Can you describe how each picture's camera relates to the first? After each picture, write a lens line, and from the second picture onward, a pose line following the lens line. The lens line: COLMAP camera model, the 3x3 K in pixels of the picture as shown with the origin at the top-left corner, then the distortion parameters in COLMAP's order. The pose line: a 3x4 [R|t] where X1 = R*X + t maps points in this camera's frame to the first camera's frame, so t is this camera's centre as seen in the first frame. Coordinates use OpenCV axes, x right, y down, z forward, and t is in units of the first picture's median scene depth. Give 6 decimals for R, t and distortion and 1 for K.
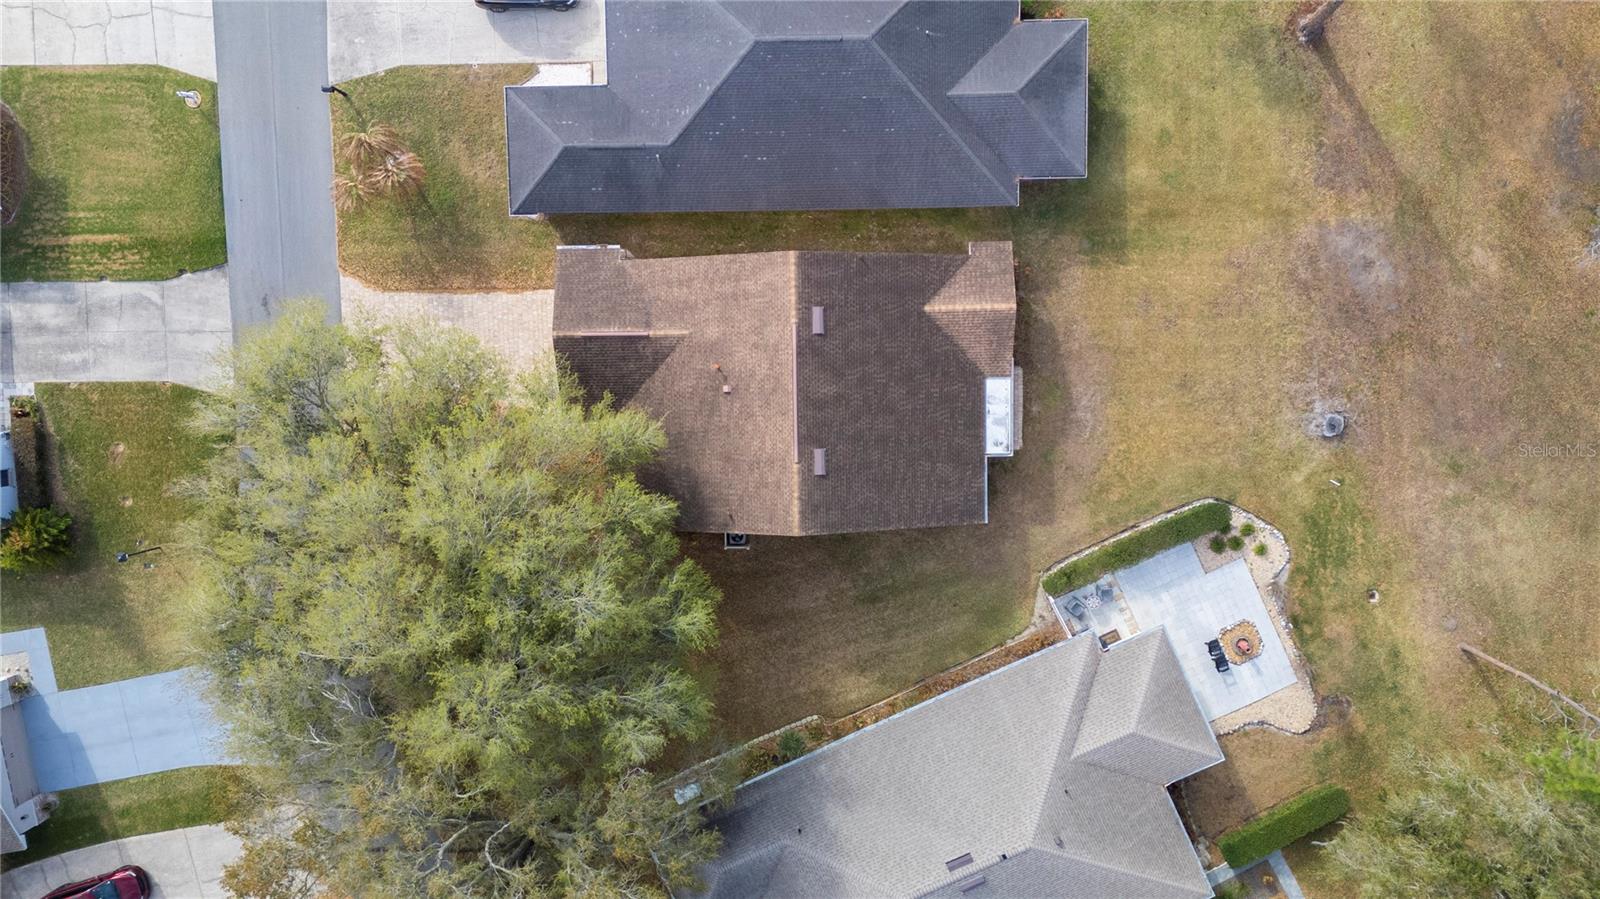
lens RADIAL K [[1184.4, 0, 809.7], [0, 1184.4, 440.5], [0, 0, 1]] dist [0.080593, -0.086900]
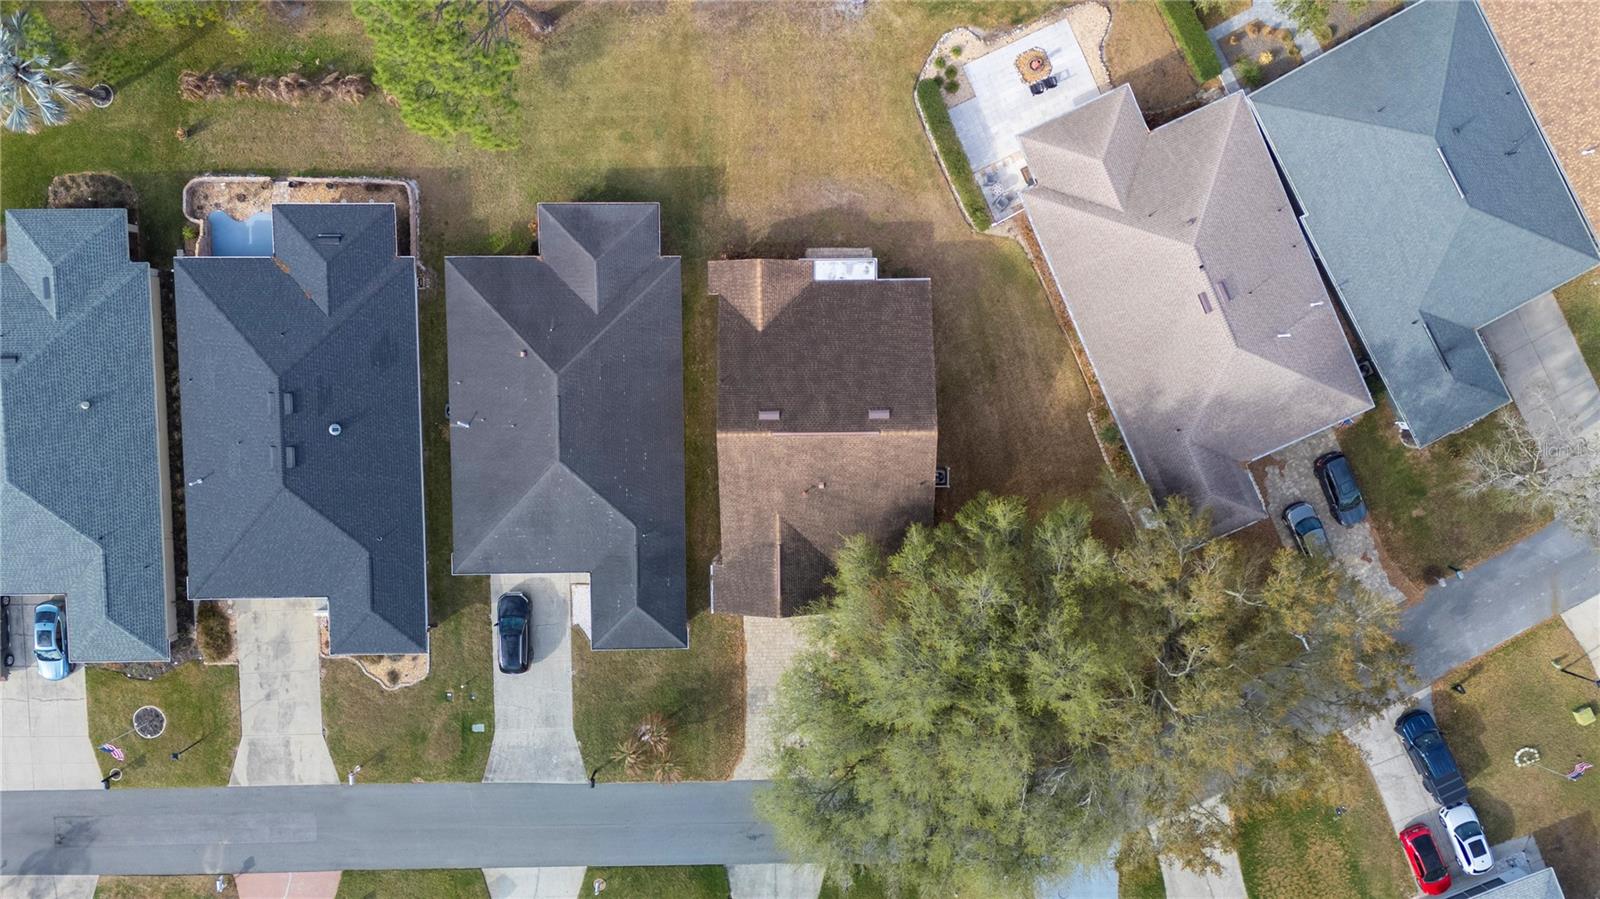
lens RADIAL K [[1171.2, 0, 780.2], [0, 1171.2, 449.9], [0, 0, 1]] dist [0.087987, -0.088243]
pose [[0.004525, -0.998094, -0.061550, 0.045821], [0.997012, 0.009249, -0.076686, 0.008402], [0.077110, -0.061019, 0.995154, -0.262065]]
